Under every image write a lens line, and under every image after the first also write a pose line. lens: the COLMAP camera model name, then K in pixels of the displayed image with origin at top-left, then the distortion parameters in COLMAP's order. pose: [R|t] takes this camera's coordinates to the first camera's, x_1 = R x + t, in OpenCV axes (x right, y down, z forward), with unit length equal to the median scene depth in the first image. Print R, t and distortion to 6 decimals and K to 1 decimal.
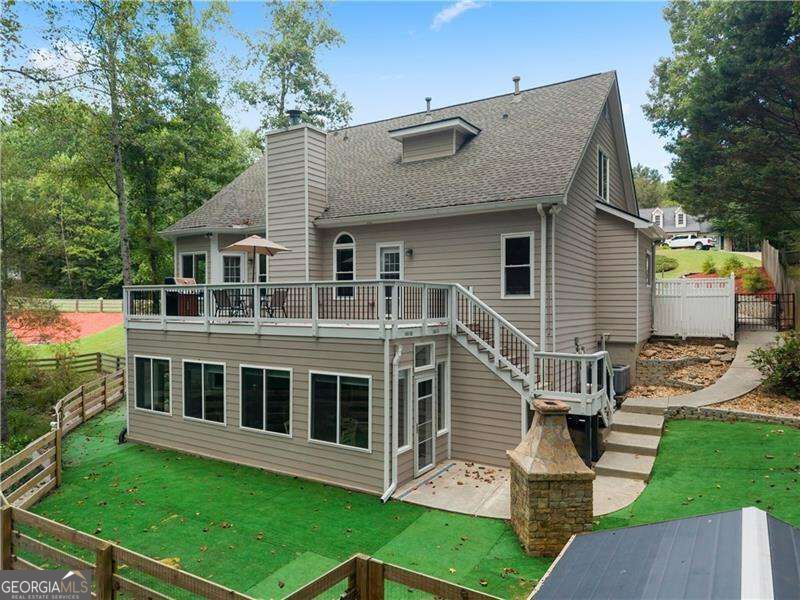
lens RADIAL K [[544.3, 0, 398.6], [0, 544.3, 301.3], [0, 0, 1]] dist [0.014599, -0.009824]
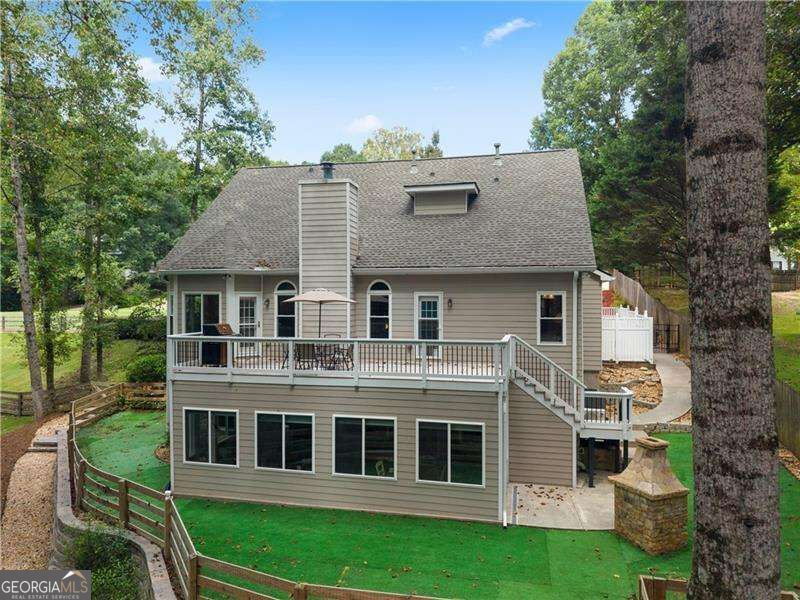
lens RADIAL K [[544.3, 0, 407.5], [0, 544.3, 297.0], [0, 0, 1]] dist [0.014599, -0.009824]
pose [[0.944596, 0.003041, 0.328222, -0.489822], [-0.000879, 0.999977, -0.006734, -0.104720], [-0.328235, 0.006073, 0.944577, -0.054024]]
